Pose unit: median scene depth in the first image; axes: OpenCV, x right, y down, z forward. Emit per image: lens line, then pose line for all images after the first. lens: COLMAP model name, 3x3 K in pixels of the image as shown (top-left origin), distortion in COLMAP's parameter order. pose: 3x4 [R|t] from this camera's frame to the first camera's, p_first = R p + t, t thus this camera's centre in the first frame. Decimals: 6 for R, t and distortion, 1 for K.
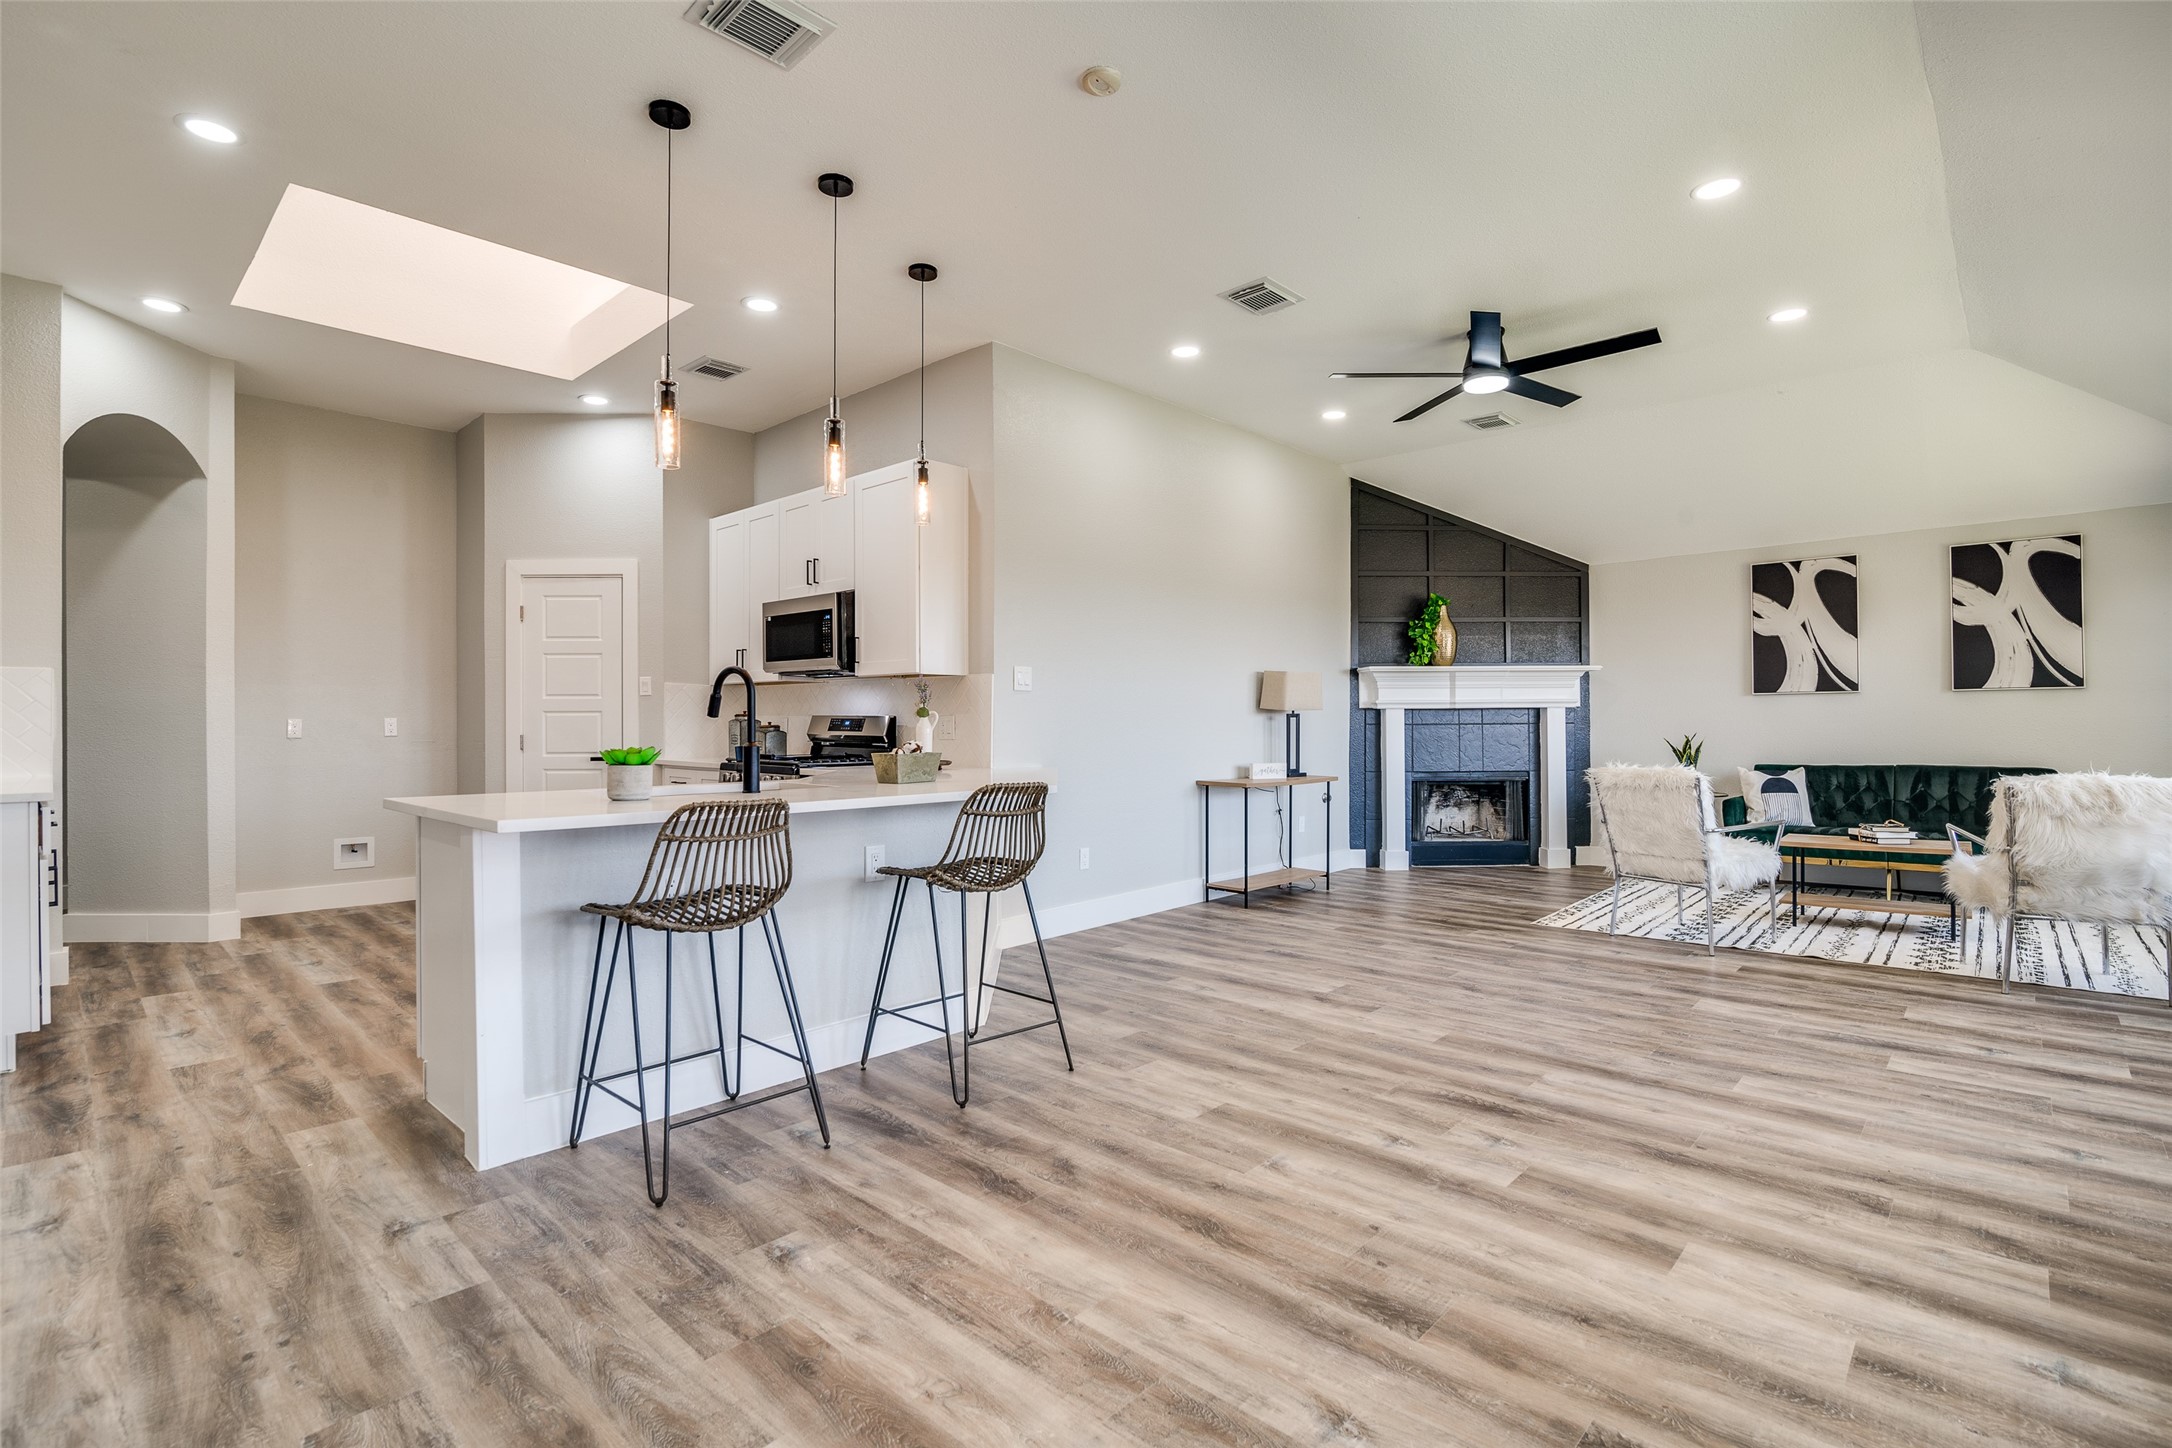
lens RADIAL K [[1001.4, 0, 1092.0], [0, 1001.4, 725.1], [0, 0, 1]] dist [-0.019829, 0.001585]
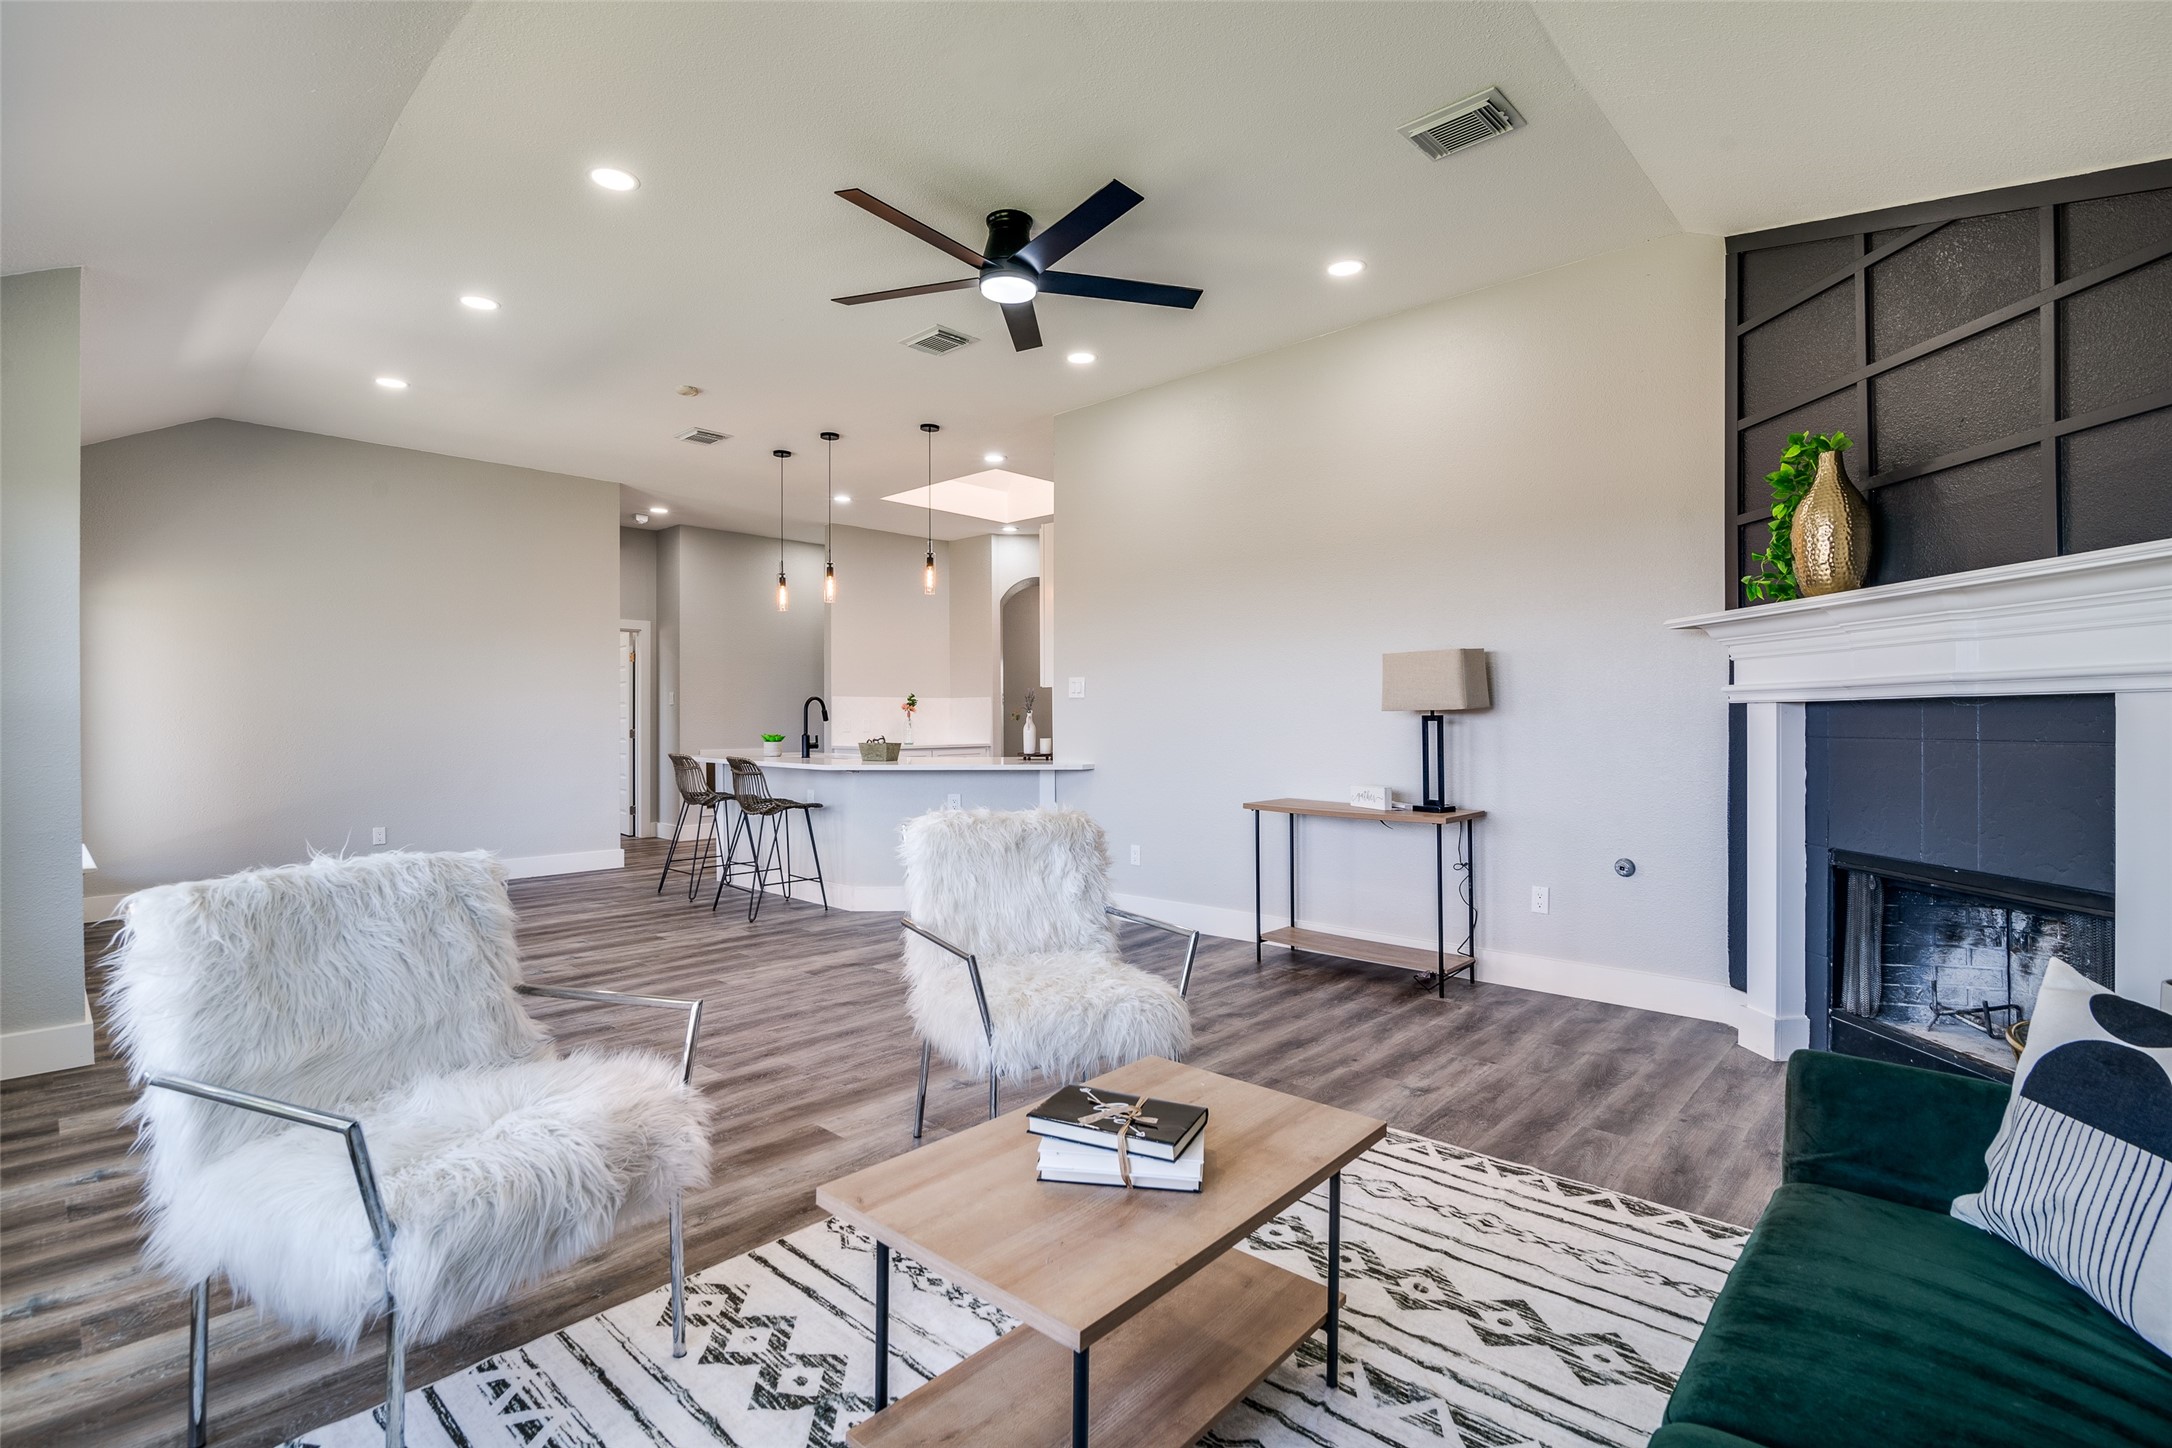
lens RADIAL K [[1001.4, 0, 1087.4], [0, 1001.4, 717.4], [0, 0, 1]] dist [-0.019829, 0.001585]
pose [[0.007040, 0.004213, -0.999966, 1.408983], [-0.001383, 0.999990, 0.004204, -0.020282], [0.999974, 0.001353, 0.007046, 1.274126]]
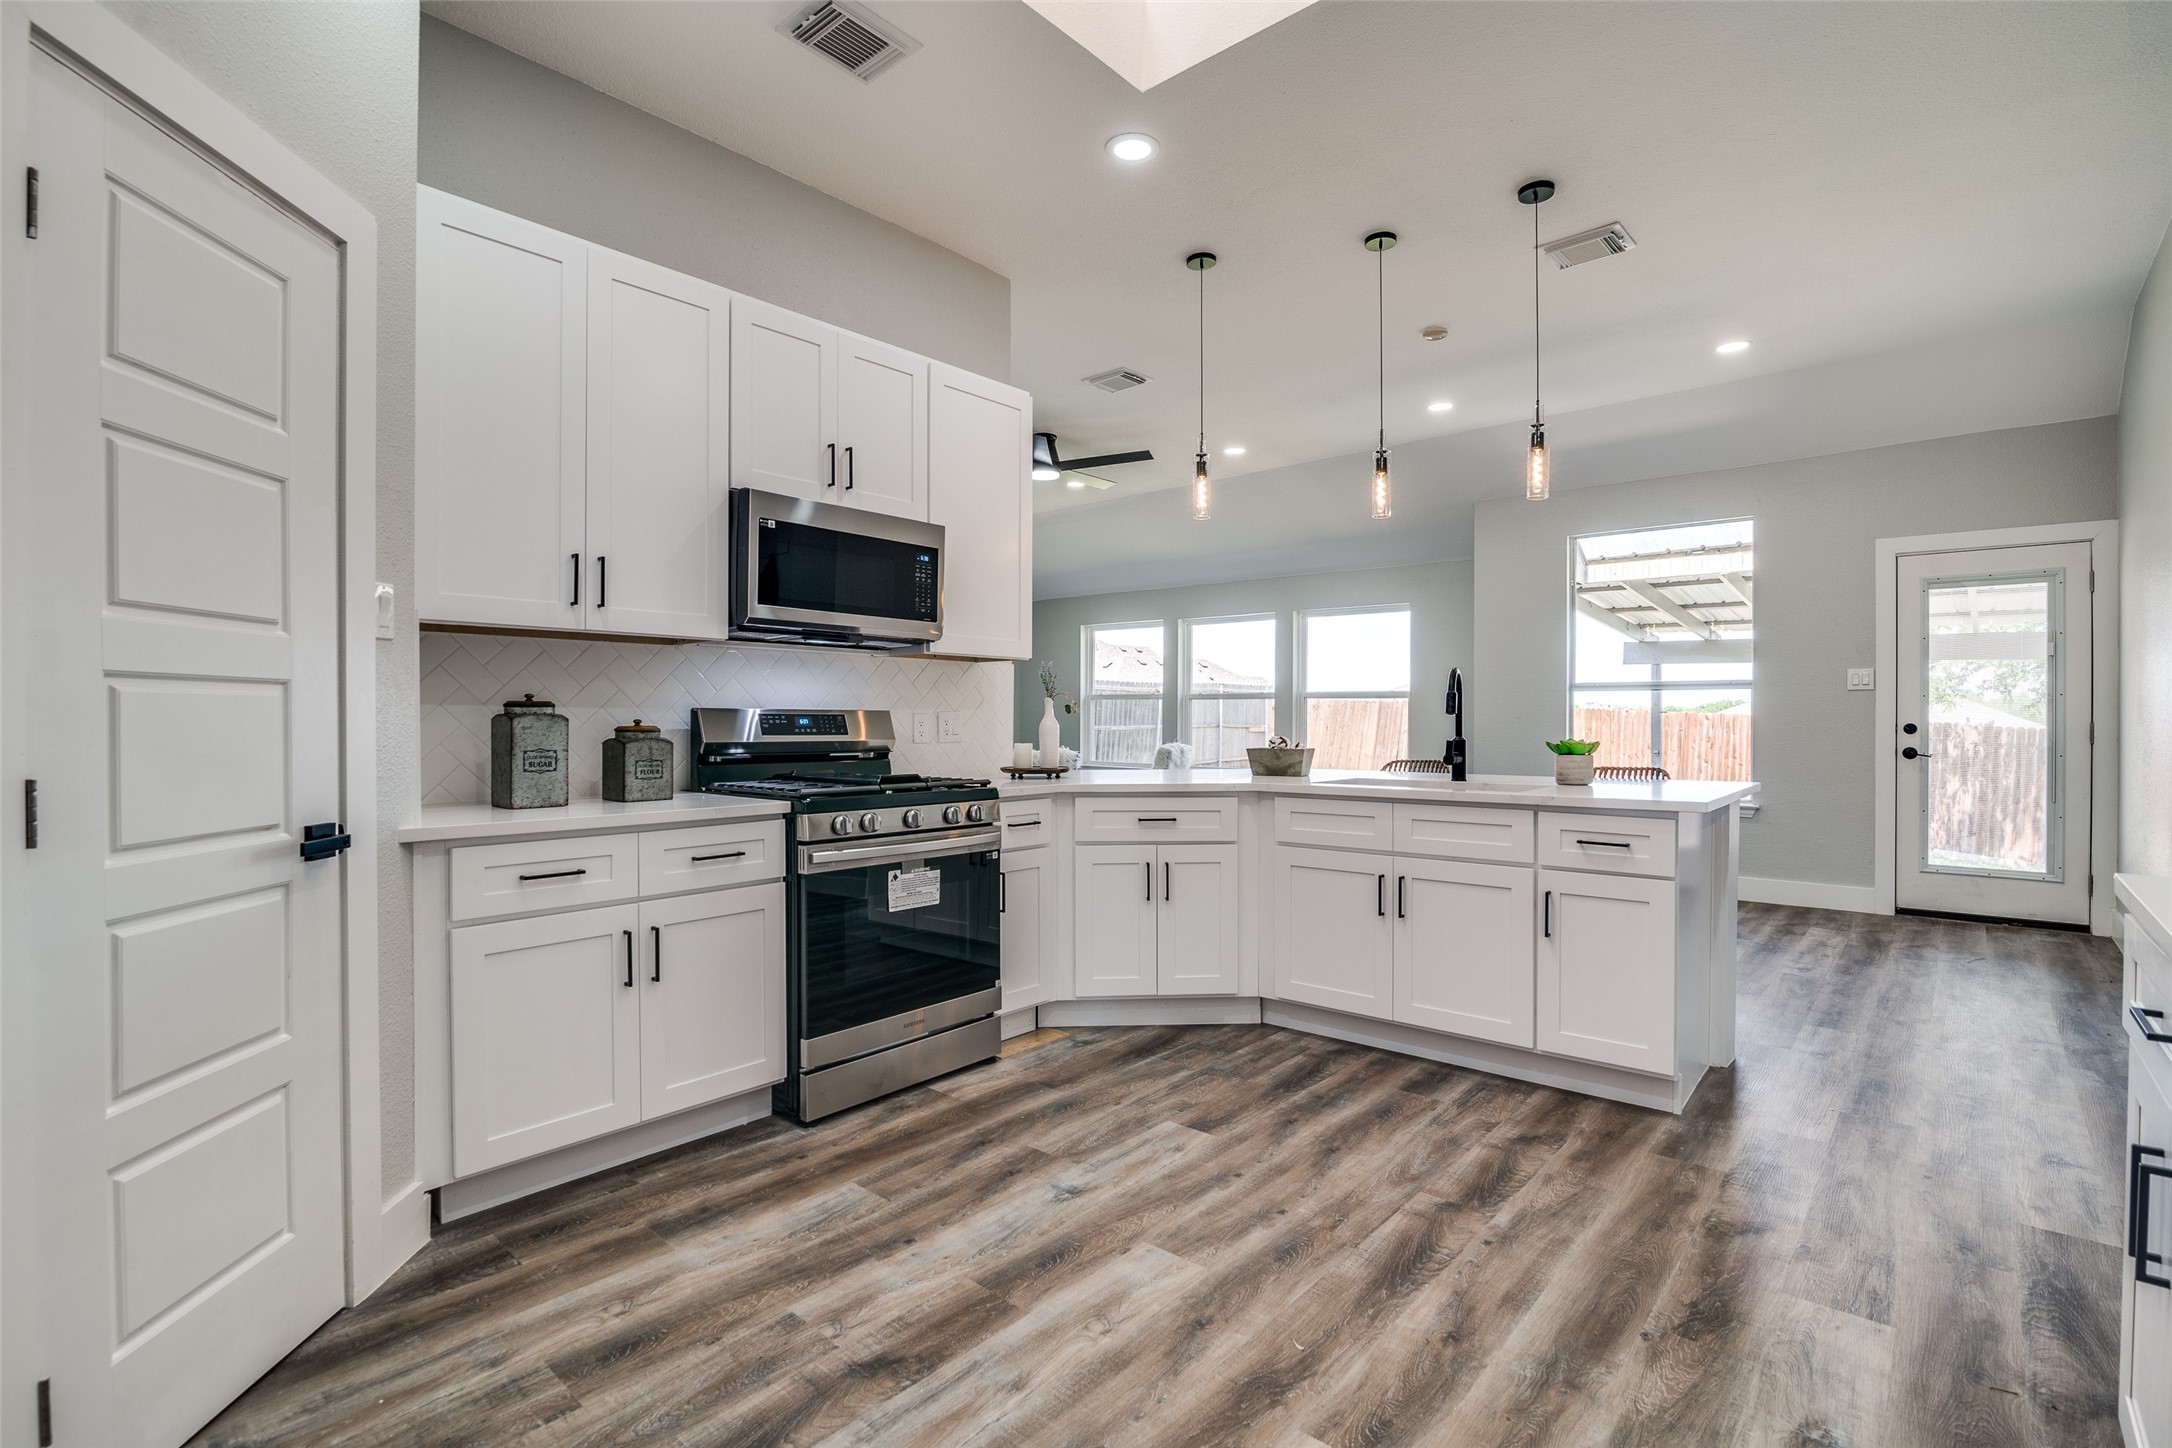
lens RADIAL K [[1001.4, 0, 1089.1], [0, 1001.4, 720.9], [0, 0, 1]] dist [-0.019829, 0.001585]
pose [[-0.028224, 0.000103, 0.999602, -1.191054], [0.005606, 0.999984, 0.000055, -0.001783], [-0.999586, 0.005606, -0.028224, 1.178451]]
